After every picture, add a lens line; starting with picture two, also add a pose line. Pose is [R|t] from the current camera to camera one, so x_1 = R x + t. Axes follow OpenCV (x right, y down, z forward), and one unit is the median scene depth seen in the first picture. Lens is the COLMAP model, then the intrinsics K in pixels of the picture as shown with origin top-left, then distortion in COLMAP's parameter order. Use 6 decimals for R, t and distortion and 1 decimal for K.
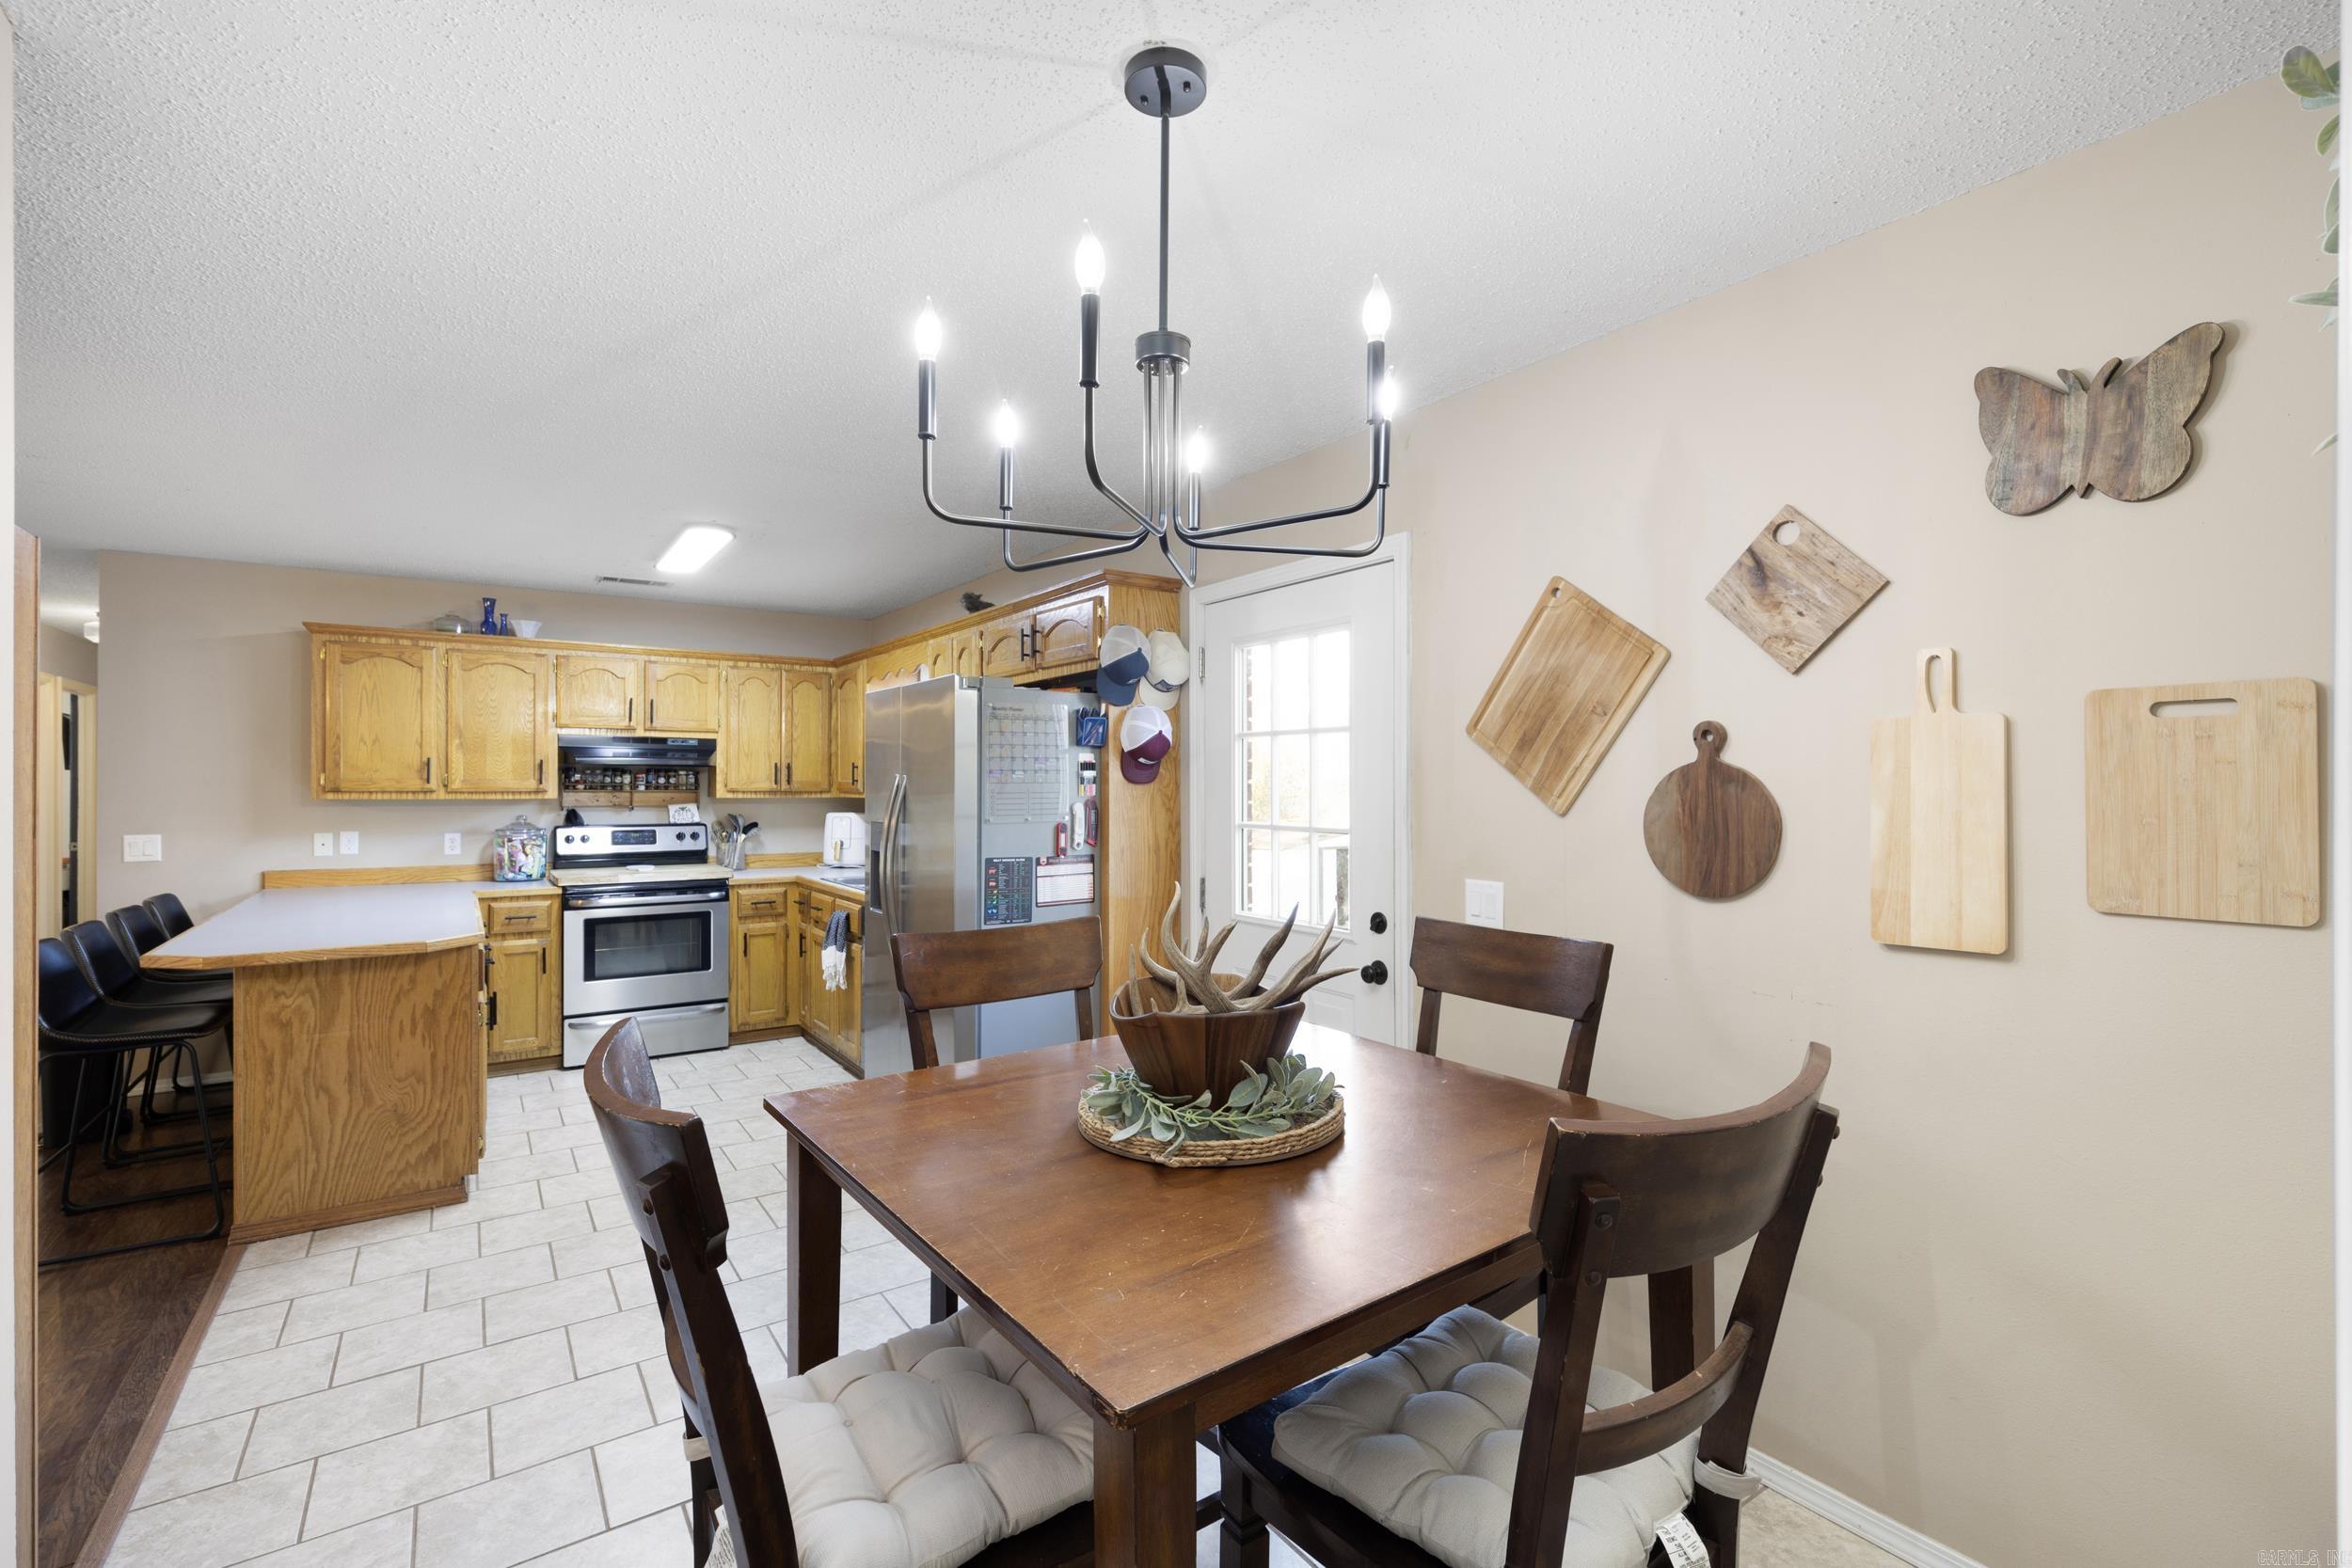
lens RADIAL K [[1047.1, 0, 1218.3], [0, 1047.1, 776.0], [0, 0, 1]] dist [-0.012118, 0.001086]
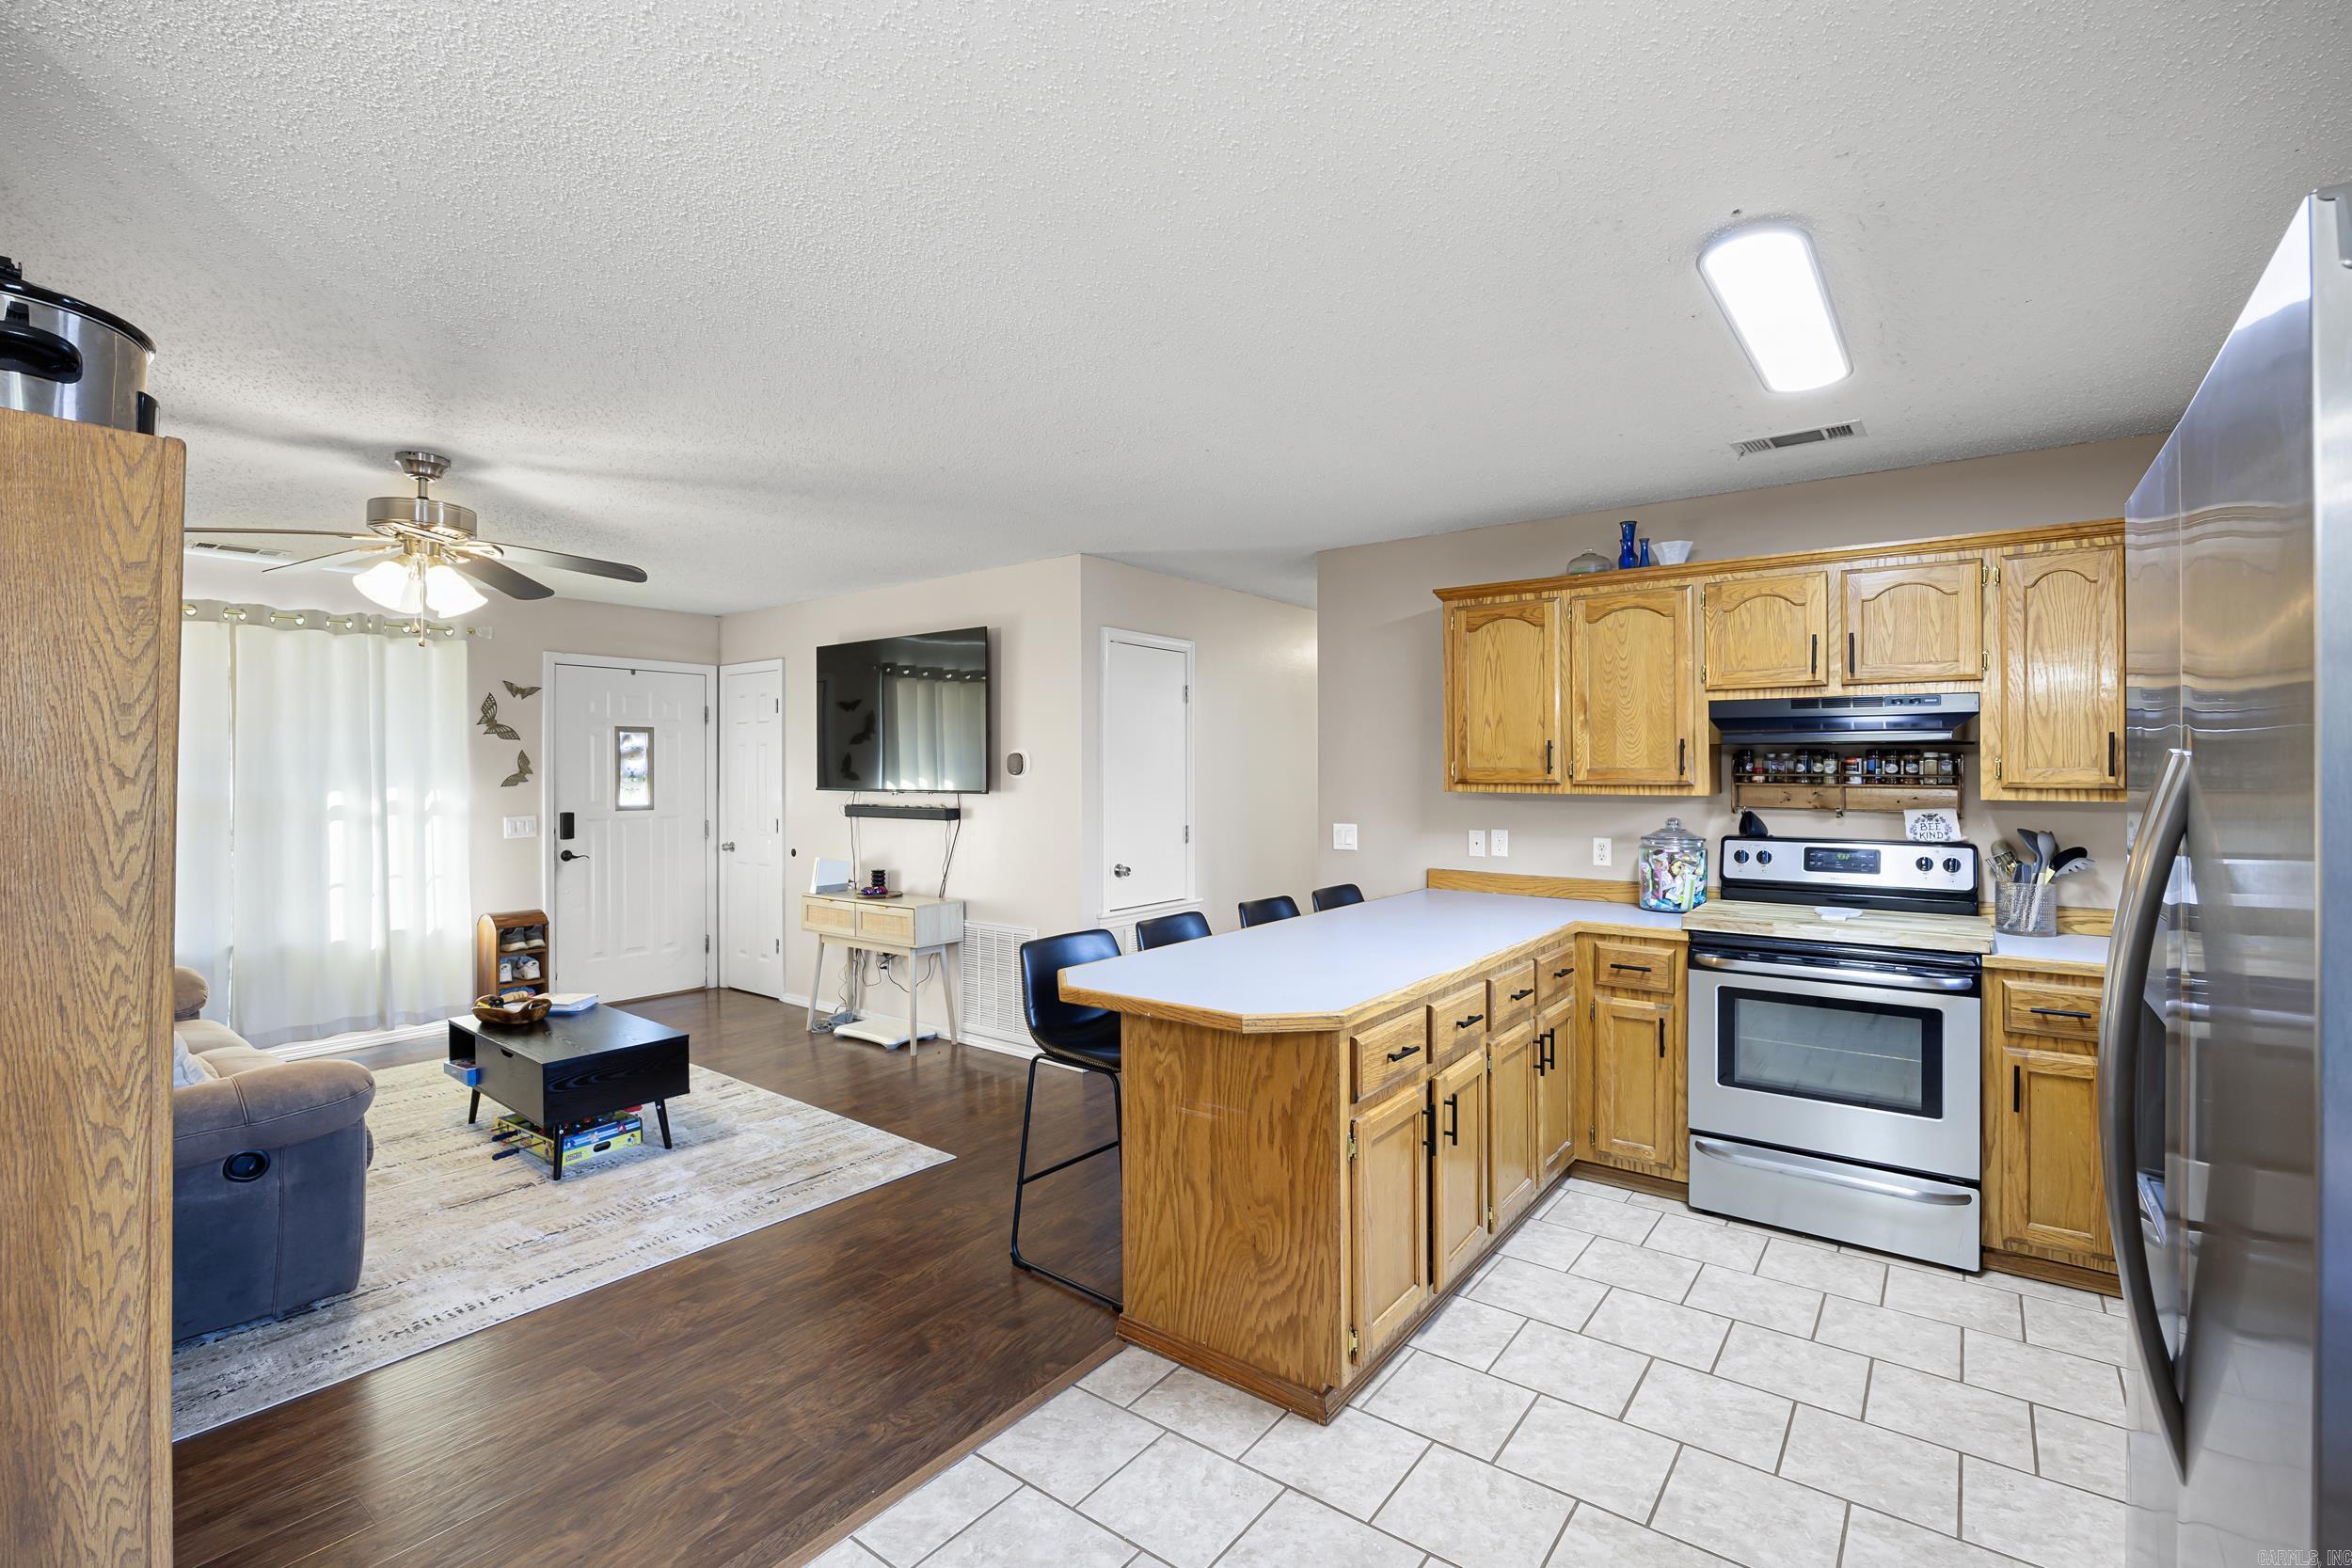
lens RADIAL K [[1047.1, 0, 1178.4], [0, 1047.1, 767.1], [0, 0, 1]] dist [-0.012118, 0.001086]
pose [[0.285503, -0.003114, -0.958373, -0.084673], [0.008384, 0.999965, -0.000751, 0.000525], [0.958341, -0.007821, 0.285519, 0.480234]]
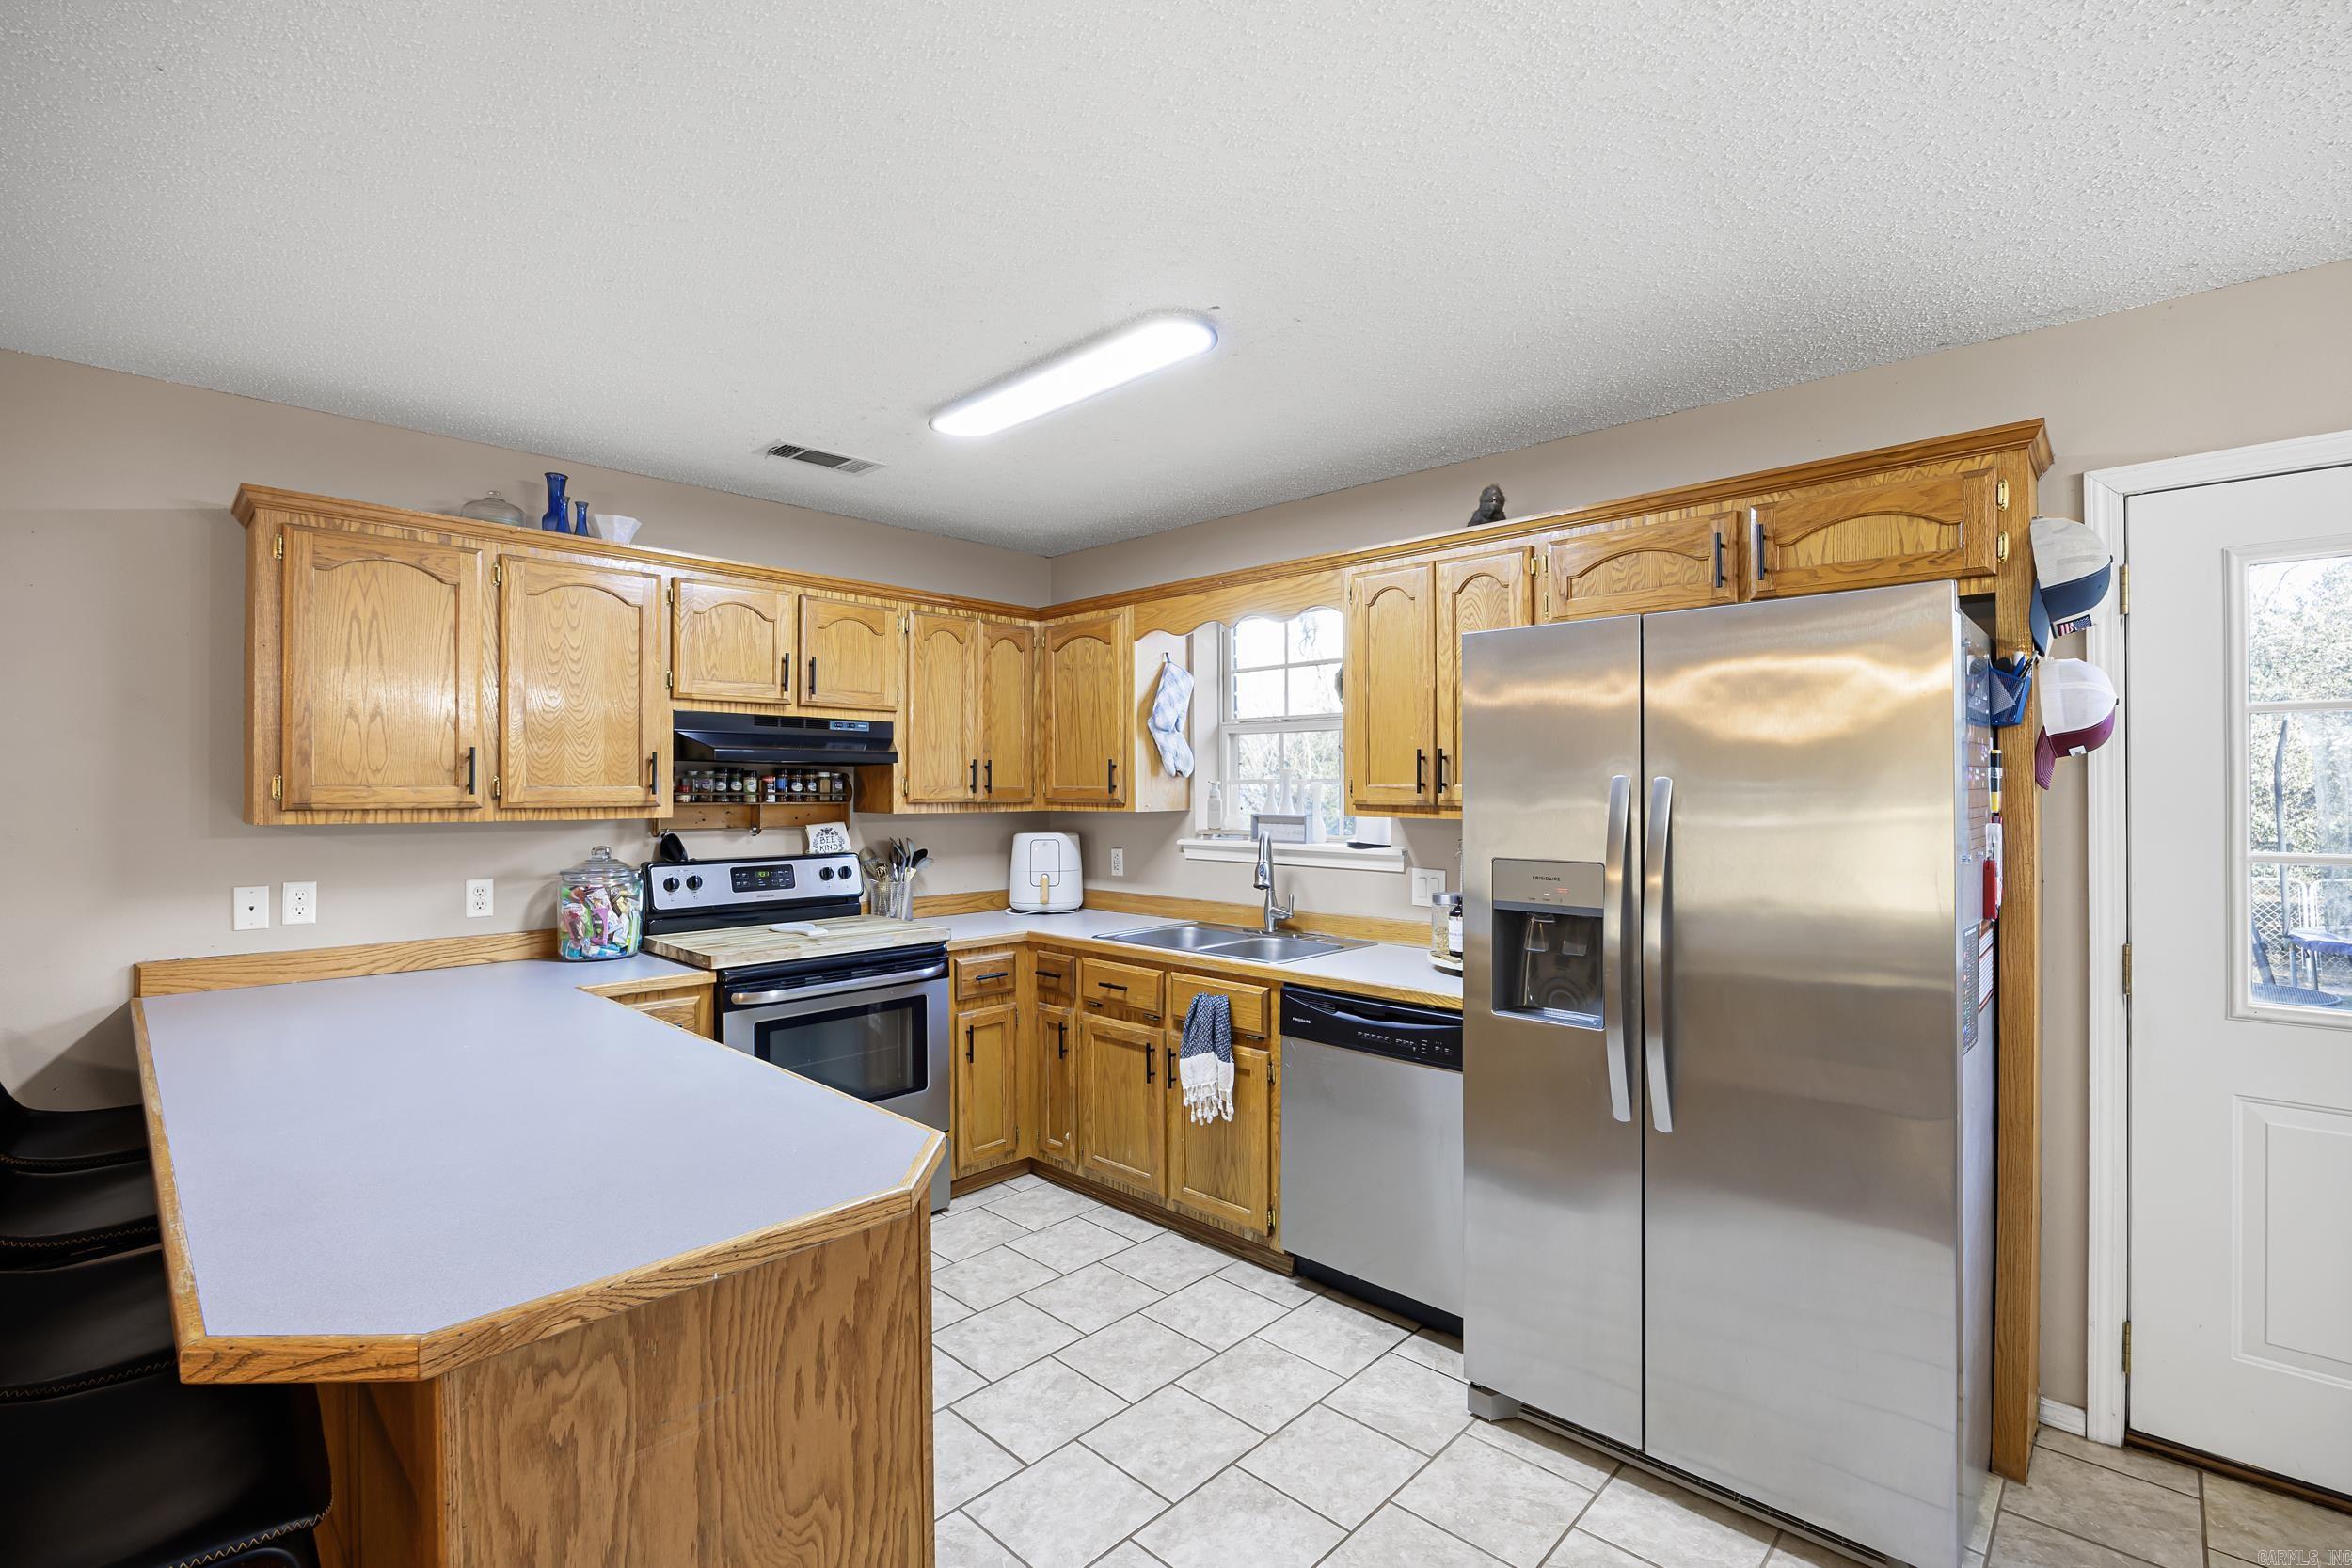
lens RADIAL K [[1047.1, 0, 1195.2], [0, 1047.1, 783.7], [0, 0, 1]] dist [-0.012118, 0.001086]
pose [[0.983359, -0.002164, 0.181662, -0.451268], [0.001536, 0.999992, 0.003596, 0.000278], [-0.181668, -0.003257, 0.983354, 0.360333]]
